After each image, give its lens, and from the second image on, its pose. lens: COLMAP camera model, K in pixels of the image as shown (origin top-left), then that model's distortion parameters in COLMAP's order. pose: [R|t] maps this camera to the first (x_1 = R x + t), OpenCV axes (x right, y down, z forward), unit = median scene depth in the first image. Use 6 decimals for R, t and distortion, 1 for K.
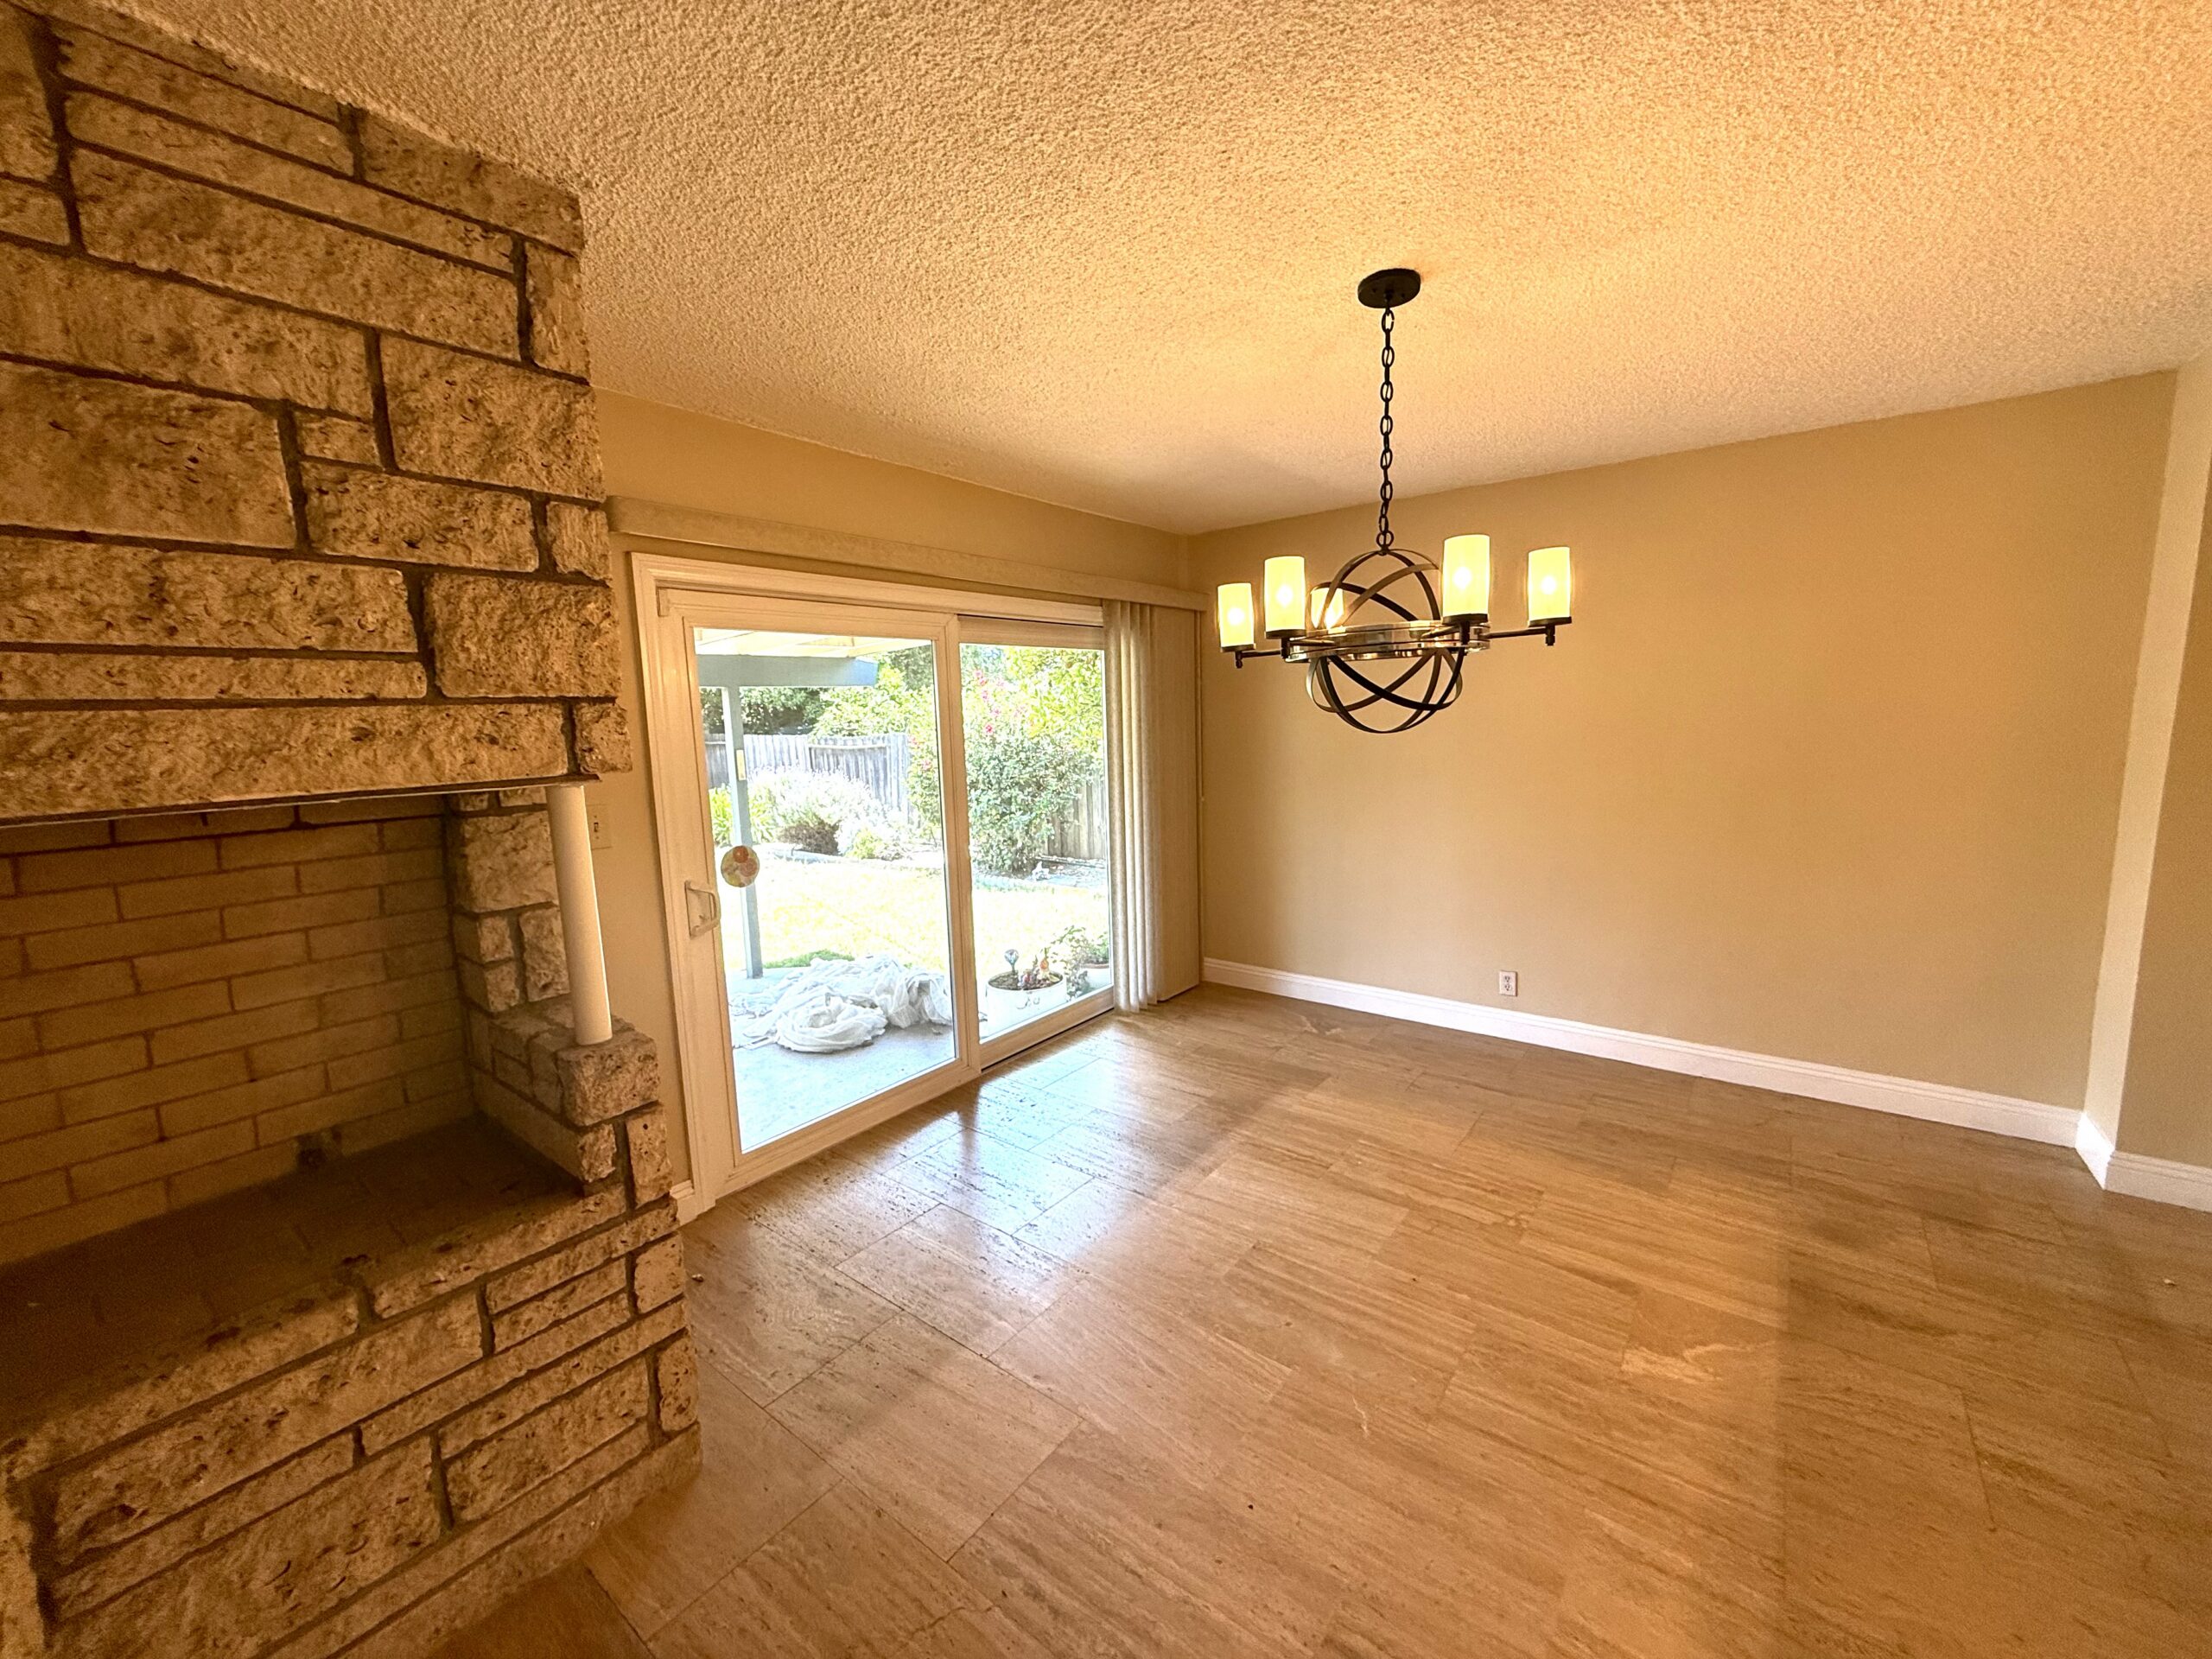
lens RADIAL K [[880.7, 0, 1108.6], [0, 880.7, 838.5], [0, 0, 1]] dist [0.001217, 0.000139]
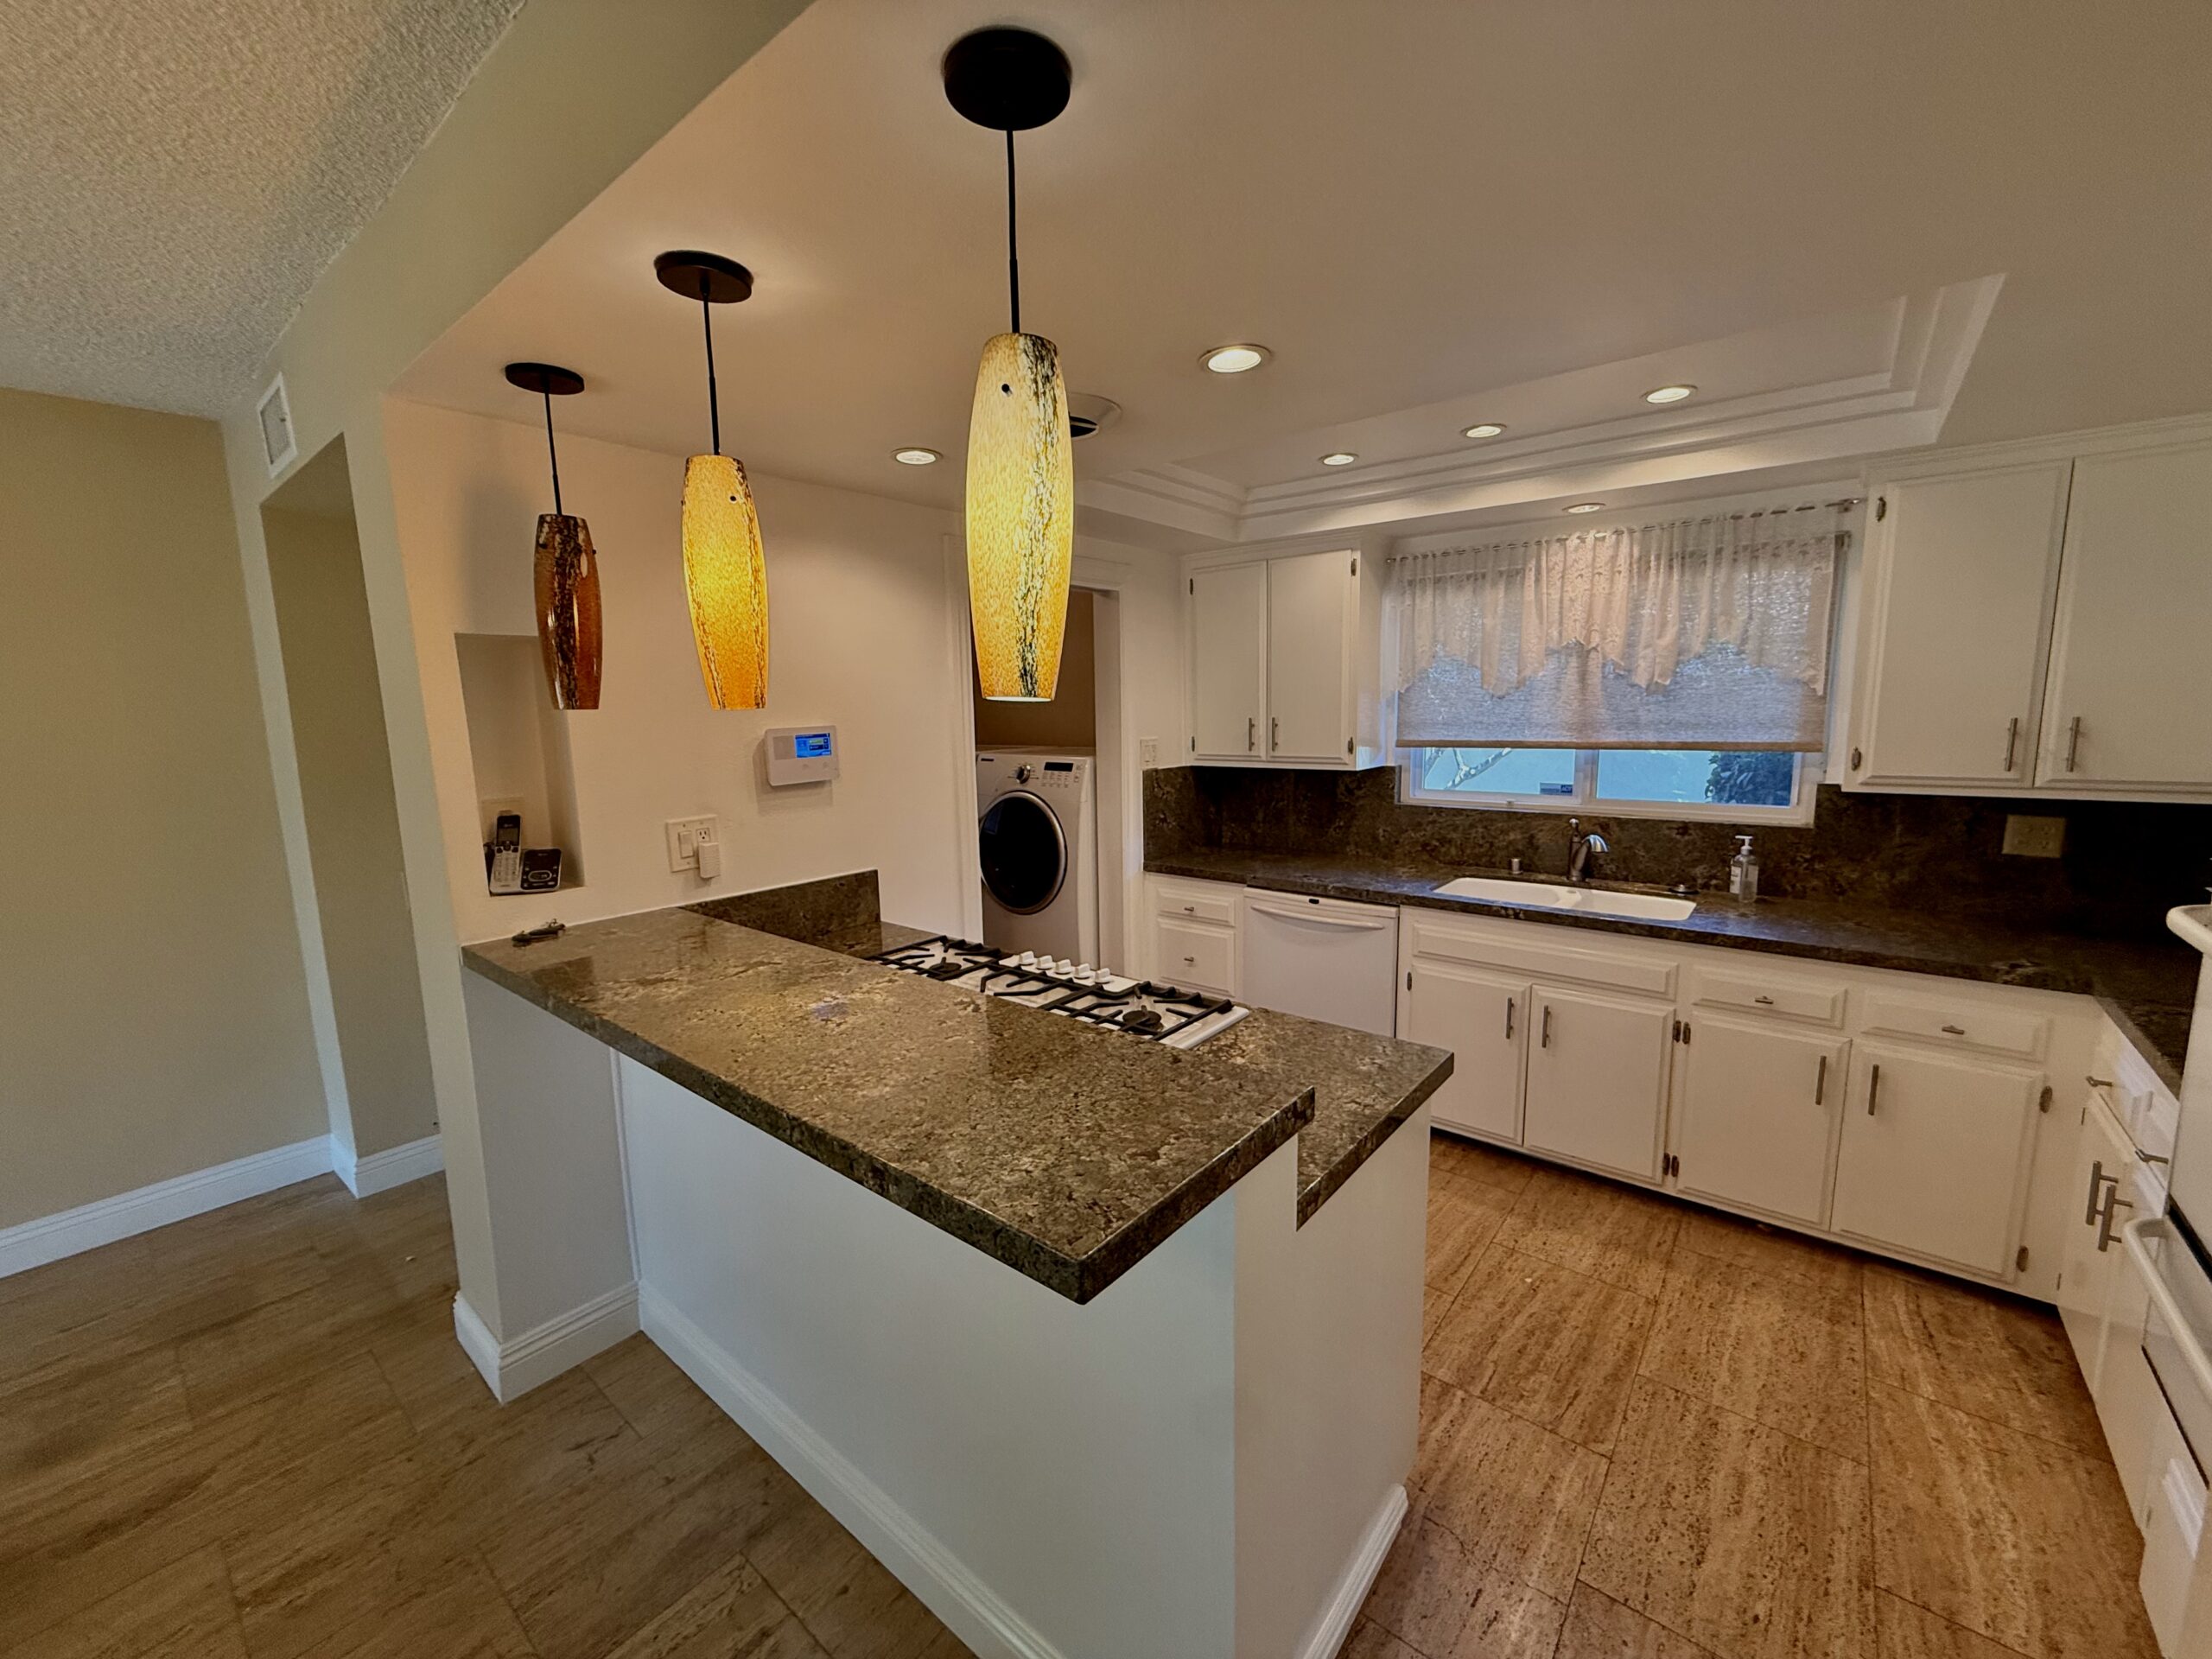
lens RADIAL K [[880.7, 0, 1109.4], [0, 880.7, 836.5], [0, 0, 1]] dist [0.001217, 0.000139]
pose [[0.019525, -0.117168, 0.992920, 0.149861], [0.160797, 0.980550, 0.112546, -0.003121], [-0.986794, 0.157461, 0.037986, 0.003562]]
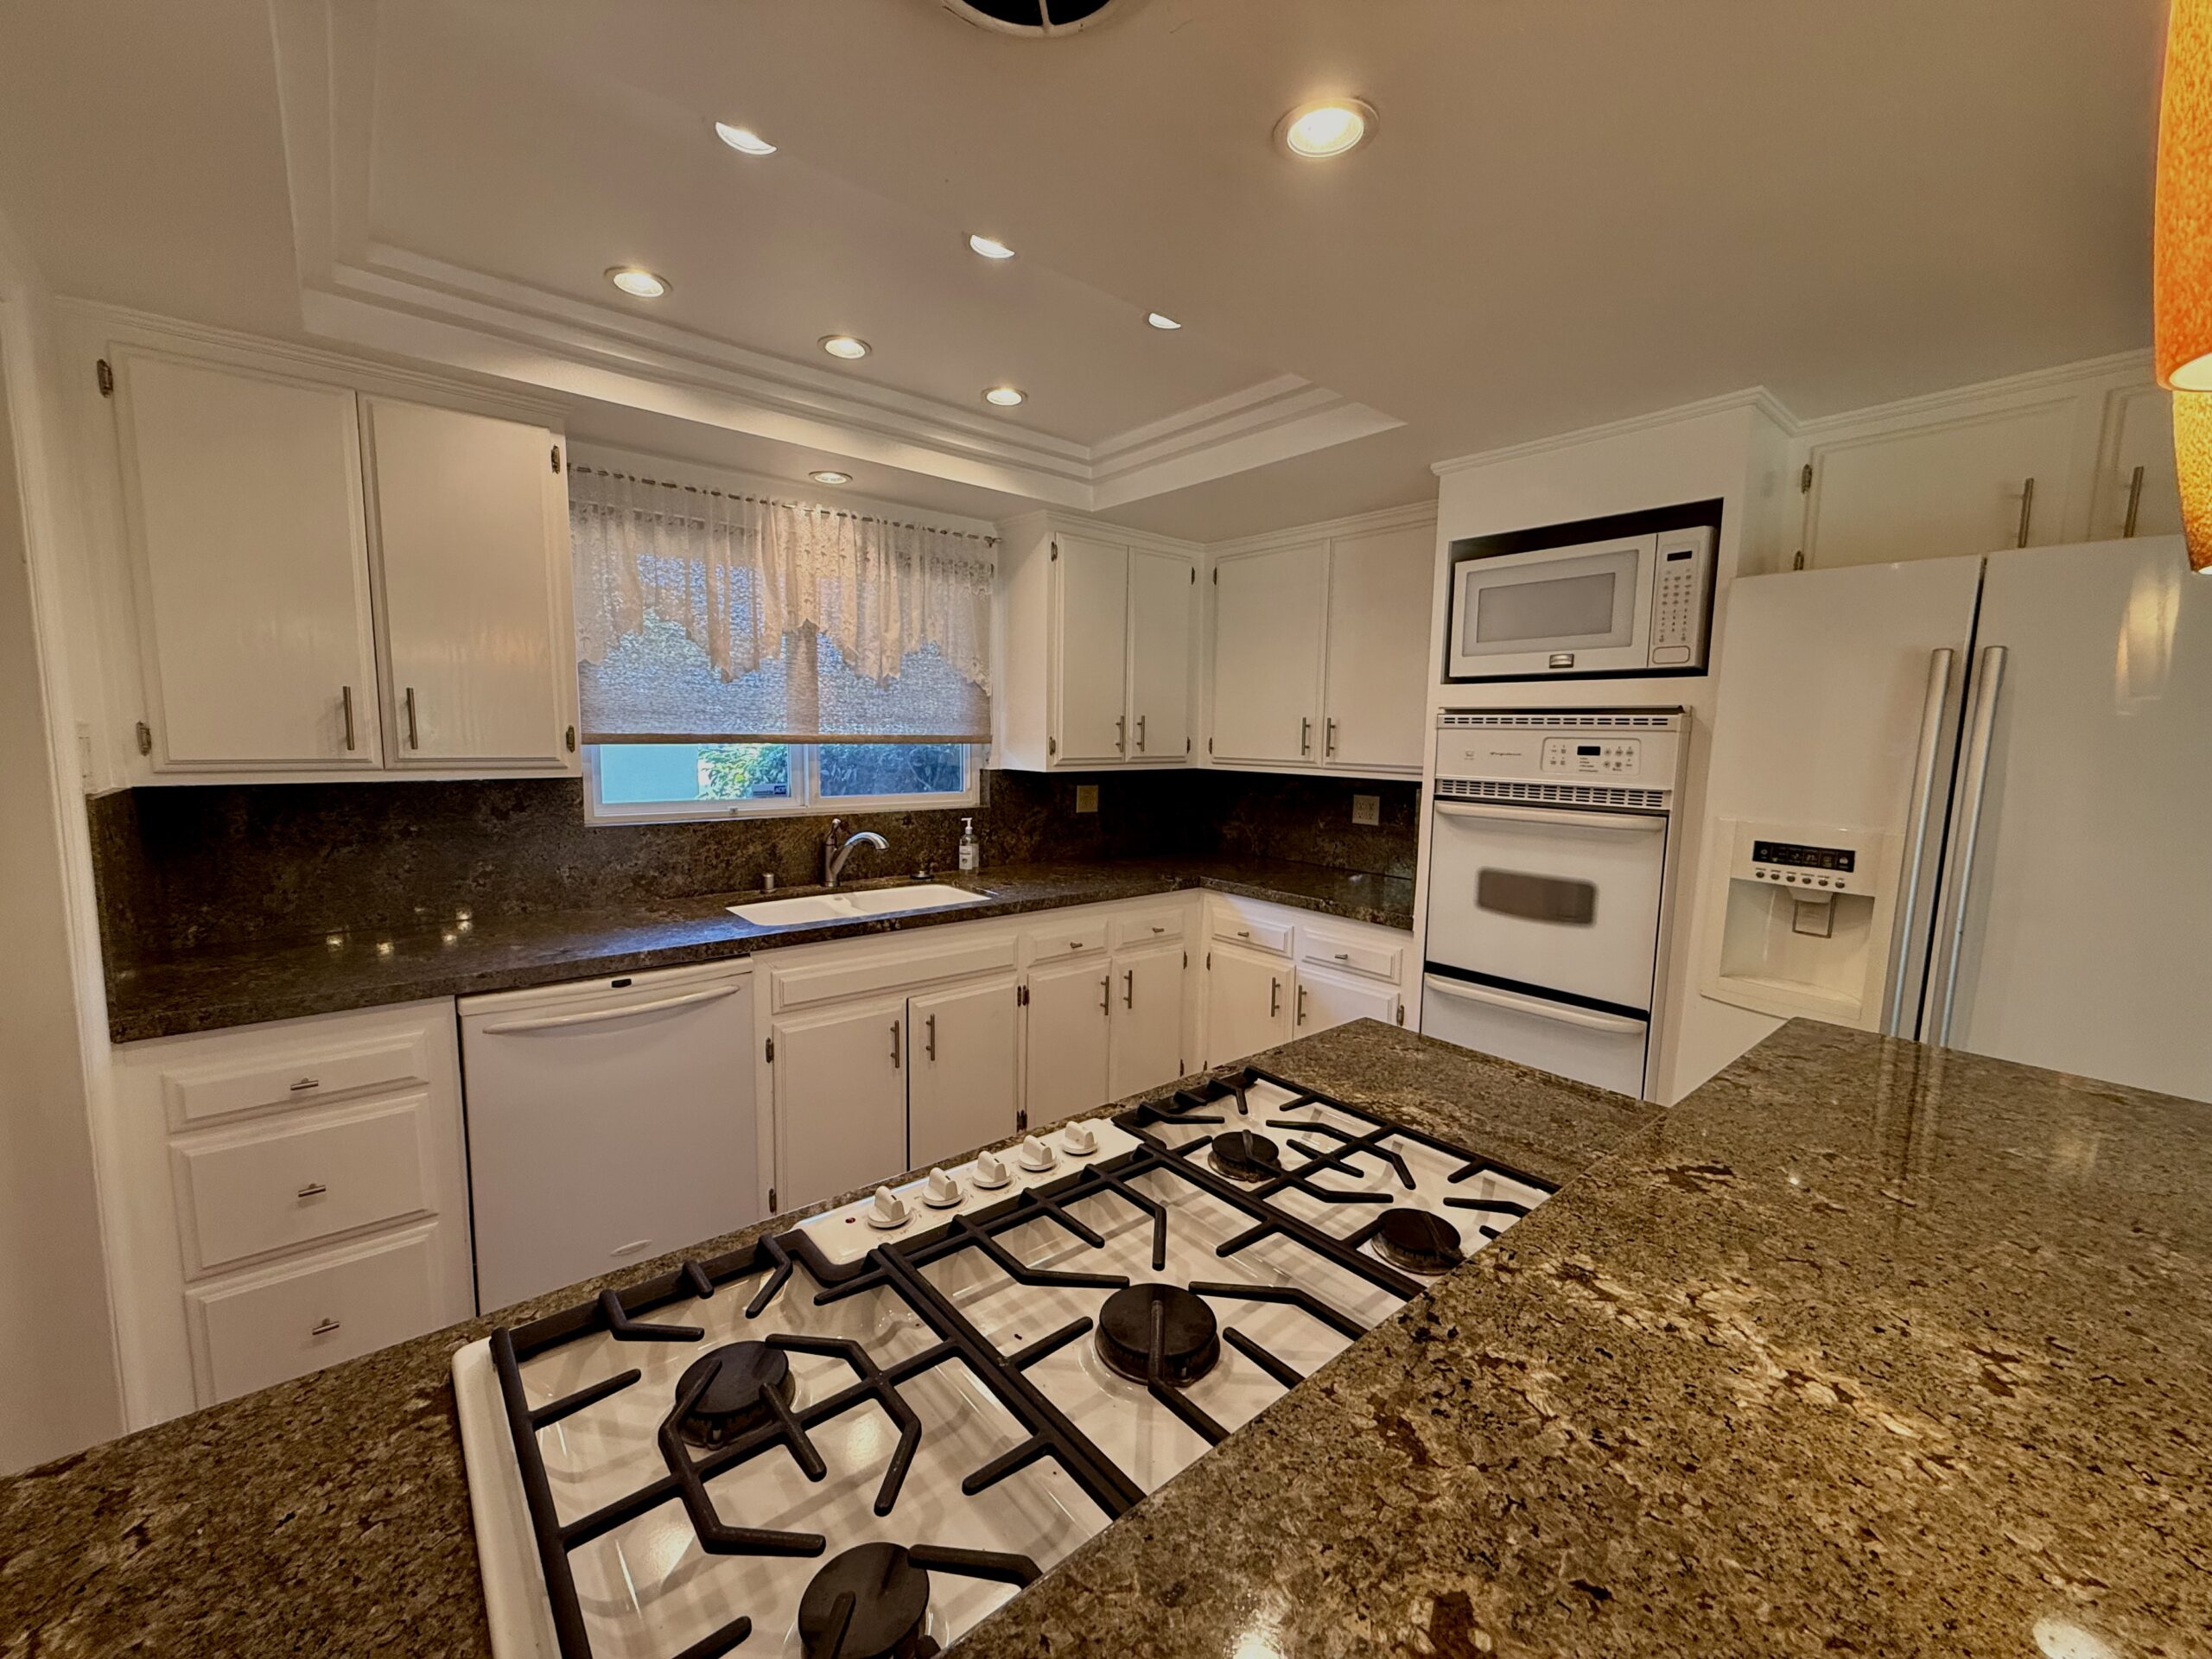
lens RADIAL K [[880.7, 0, 1097.0], [0, 880.7, 828.7], [0, 0, 1]] dist [0.001217, 0.000139]
pose [[-0.976761, -0.006588, 0.214230, 1.037859], [0.046284, 0.969461, 0.240840, -0.035169], [-0.209274, 0.245158, -0.946626, 0.532449]]
